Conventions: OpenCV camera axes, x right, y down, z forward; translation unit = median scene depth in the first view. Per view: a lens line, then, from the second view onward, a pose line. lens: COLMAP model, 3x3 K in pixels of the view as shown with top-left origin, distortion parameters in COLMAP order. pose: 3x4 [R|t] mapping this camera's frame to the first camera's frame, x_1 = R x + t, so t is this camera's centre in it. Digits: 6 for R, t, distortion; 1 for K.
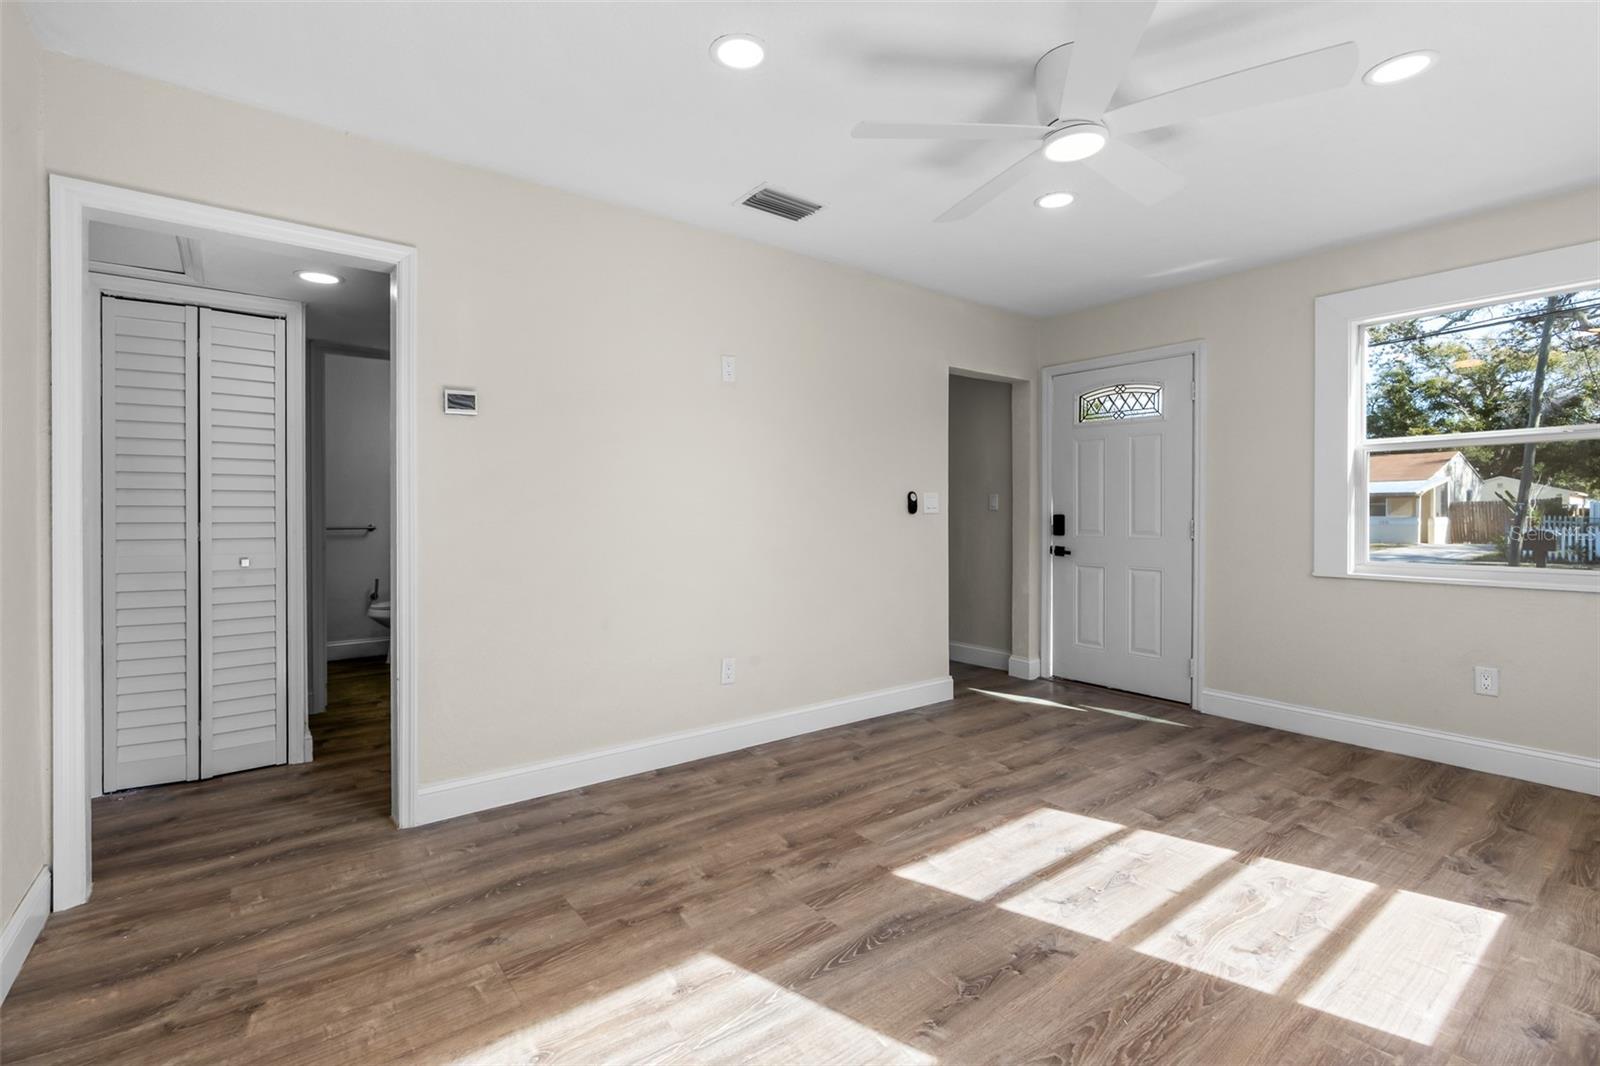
lens RADIAL K [[721.9, 0, 790.8], [0, 721.9, 509.1], [0, 0, 1]] dist [-0.002119, -0.000080]
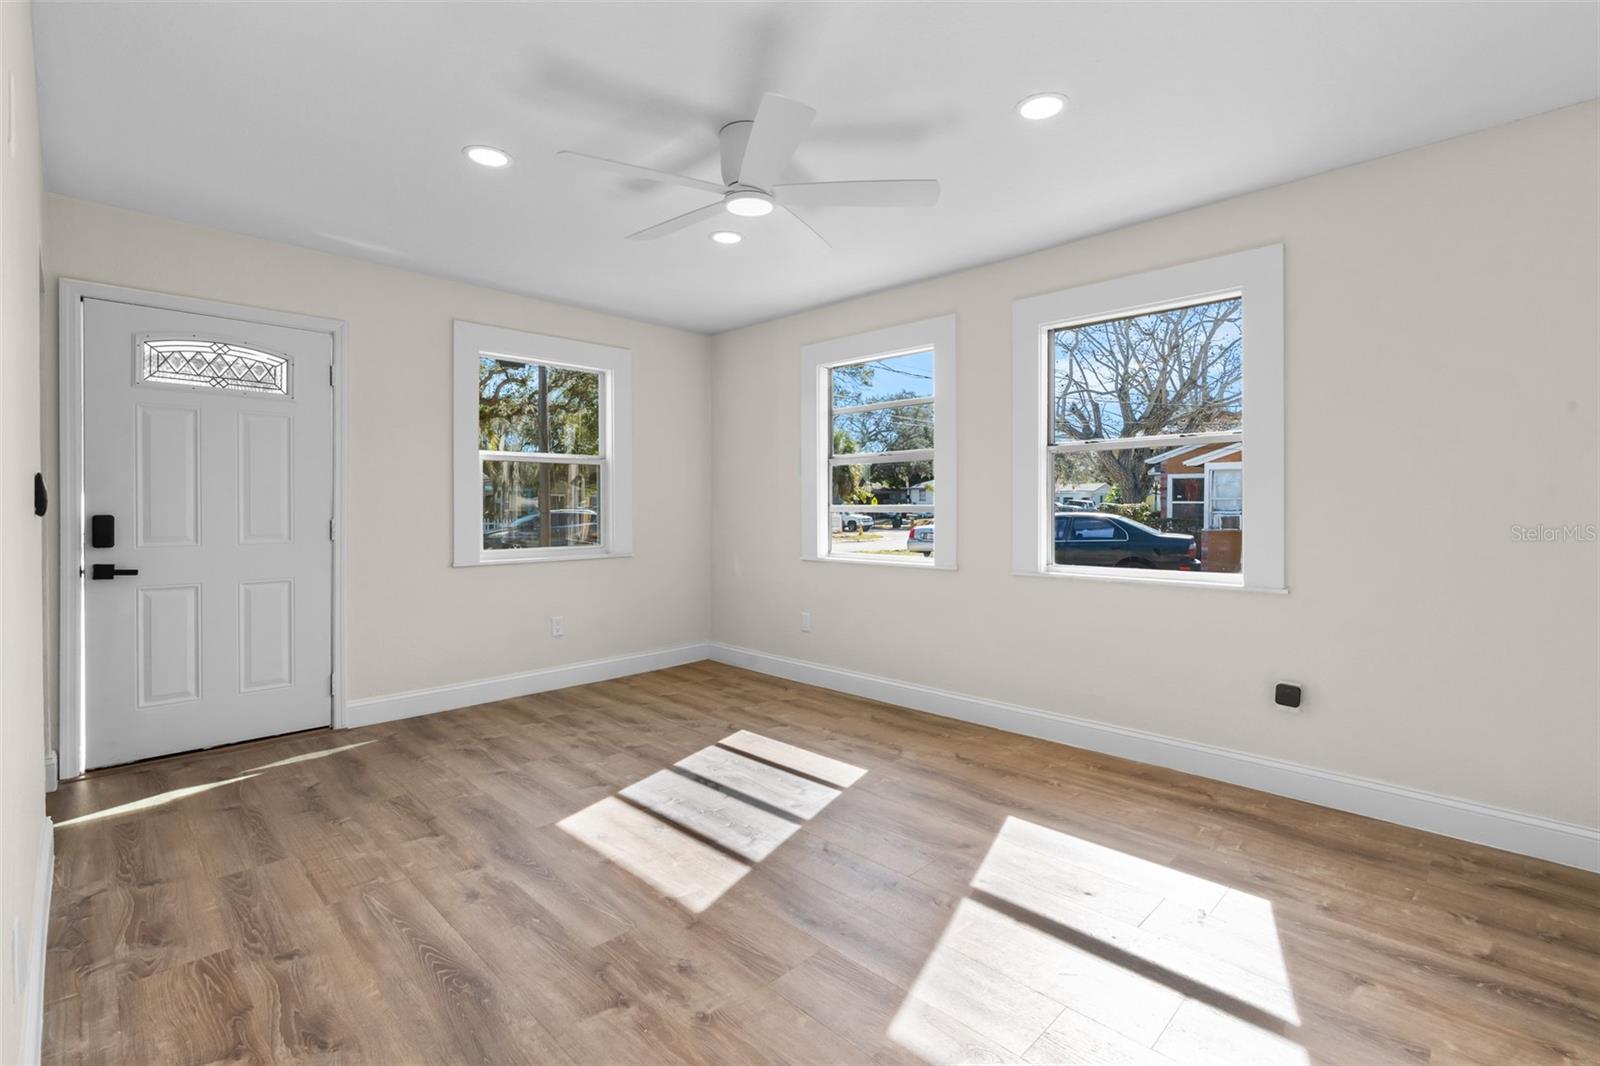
lens RADIAL K [[721.9, 0, 790.8], [0, 721.9, 509.1], [0, 0, 1]] dist [-0.002119, -0.000080]
pose [[-0.145344, -0.002014, 0.989379, -0.580964], [-0.008746, 0.999961, 0.000750, -0.006439], [-0.989343, -0.008544, -0.145356, 0.781377]]
